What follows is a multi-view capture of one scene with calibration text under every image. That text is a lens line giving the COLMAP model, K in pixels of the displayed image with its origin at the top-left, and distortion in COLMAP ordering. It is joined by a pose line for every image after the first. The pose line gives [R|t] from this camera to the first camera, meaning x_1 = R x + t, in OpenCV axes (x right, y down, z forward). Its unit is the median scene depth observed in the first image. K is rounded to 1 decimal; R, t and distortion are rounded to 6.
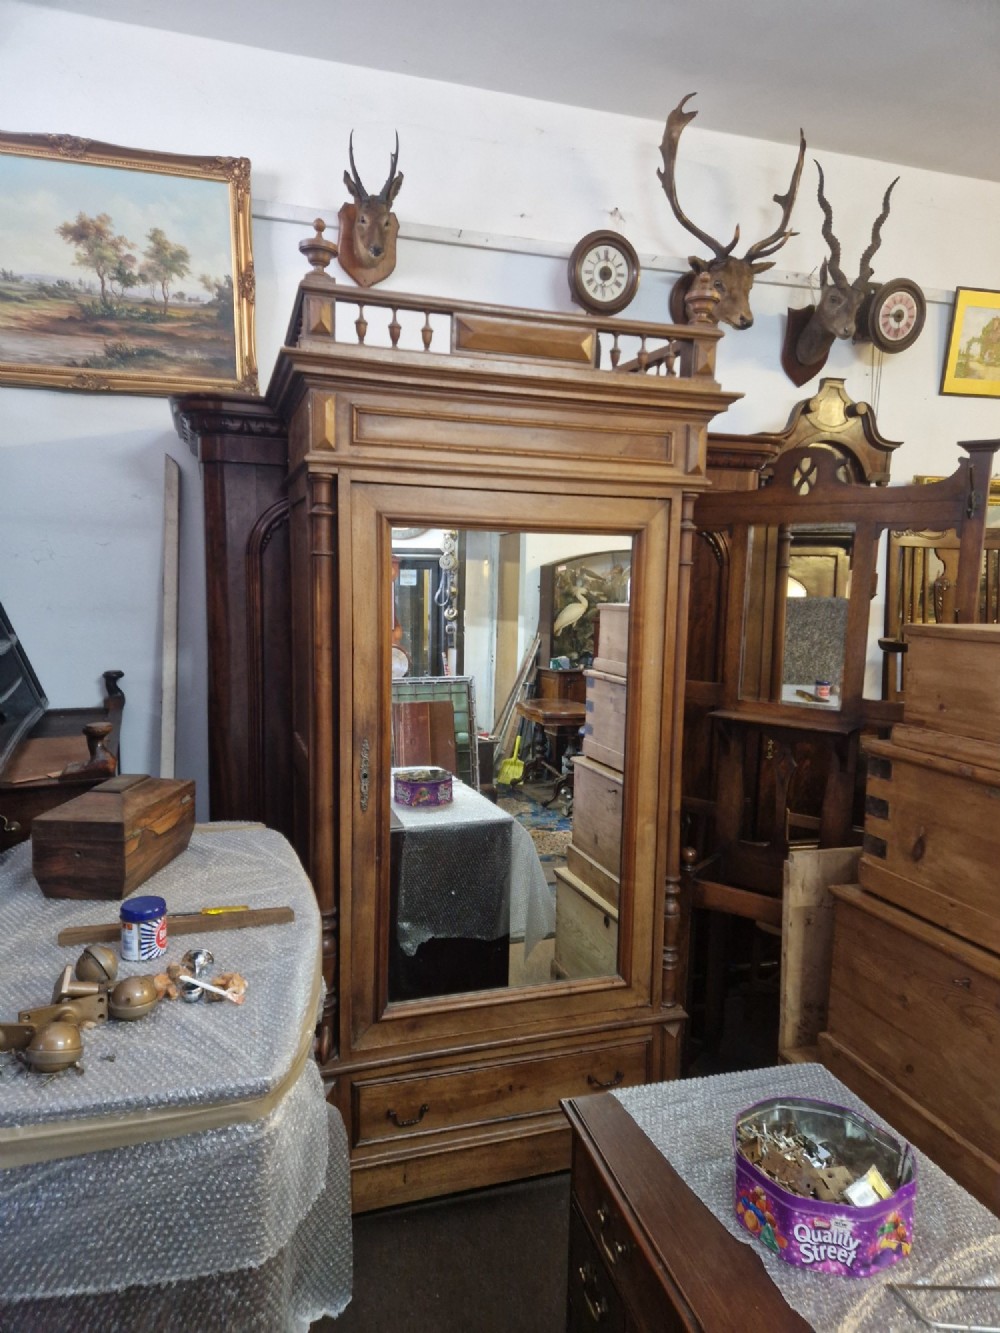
lens RADIAL K [[884.1, 0, 496.6], [0, 884.1, 675.0], [0, 0, 1]] dist [0.060221, -0.054363]
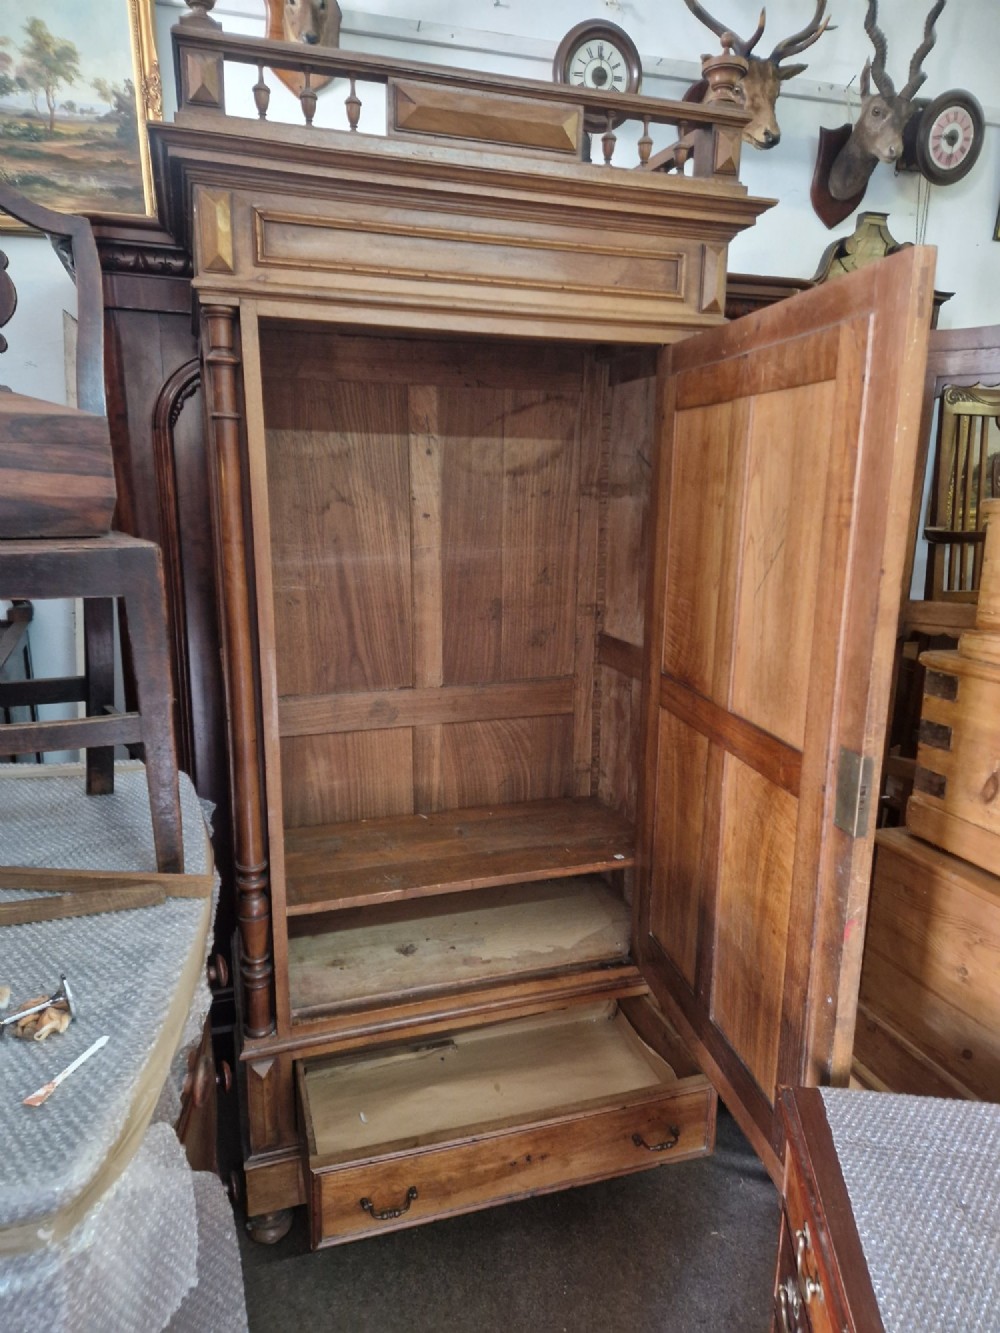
lens RADIAL K [[884.1, 0, 491.6], [0, 884.1, 674.4], [0, 0, 1]] dist [0.060221, -0.054363]
pose [[0.999936, -0.010428, -0.004399, 0.025441], [0.010818, 0.994858, 0.100700, 0.007368], [0.003326, -0.100741, 0.994907, 0.154156]]
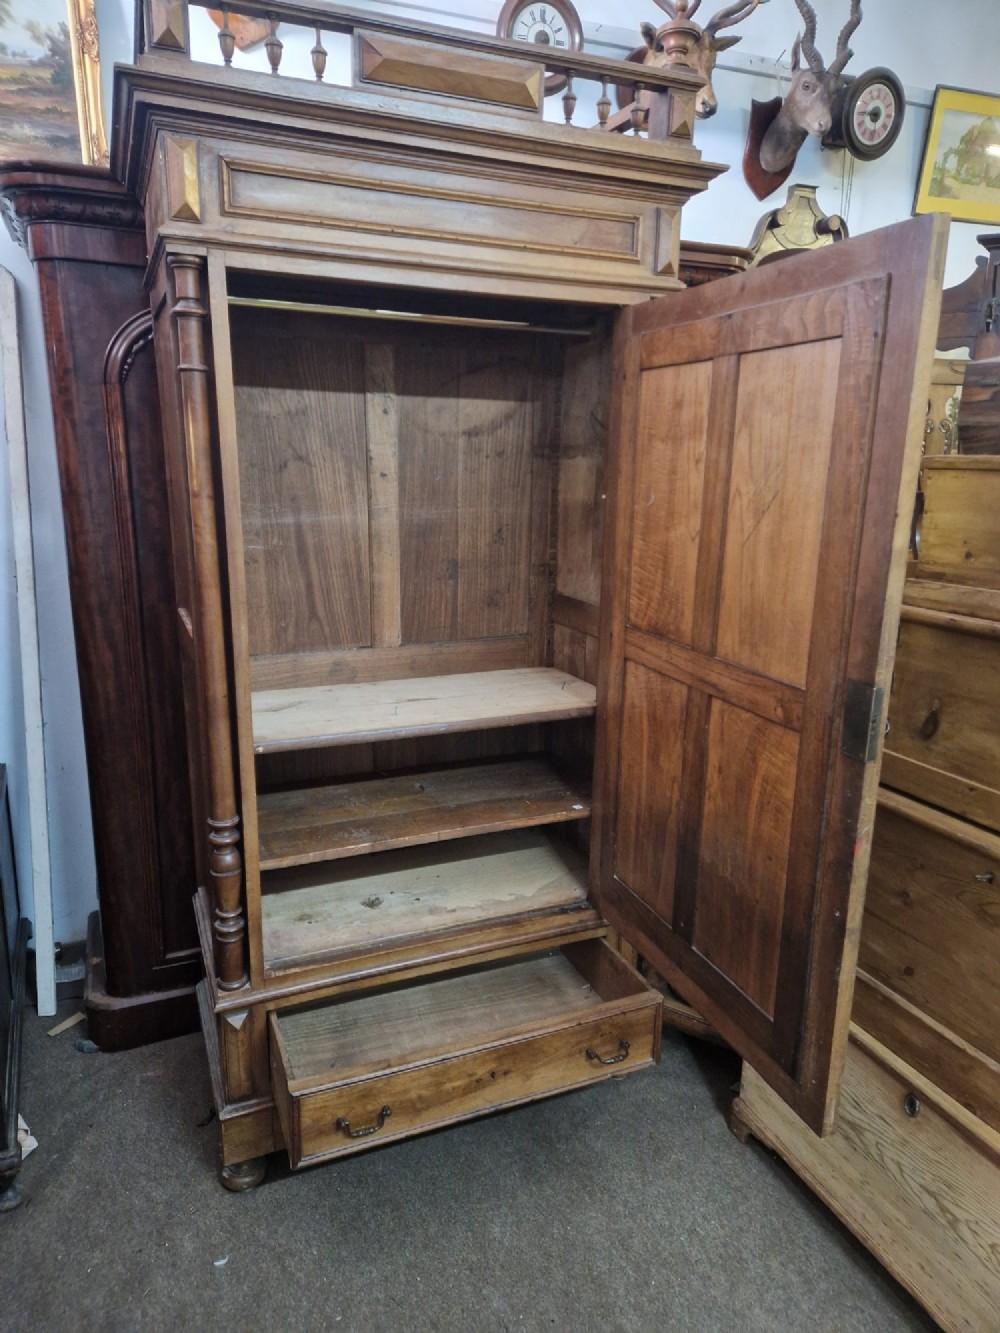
lens RADIAL K [[884.1, 0, 484.1], [0, 884.1, 670.4], [0, 0, 1]] dist [0.060221, -0.054363]
pose [[0.996763, -0.025531, 0.076238, -0.008992], [0.015826, 0.991995, 0.125279, 0.020659], [-0.078826, -0.123667, 0.989188, 0.138336]]
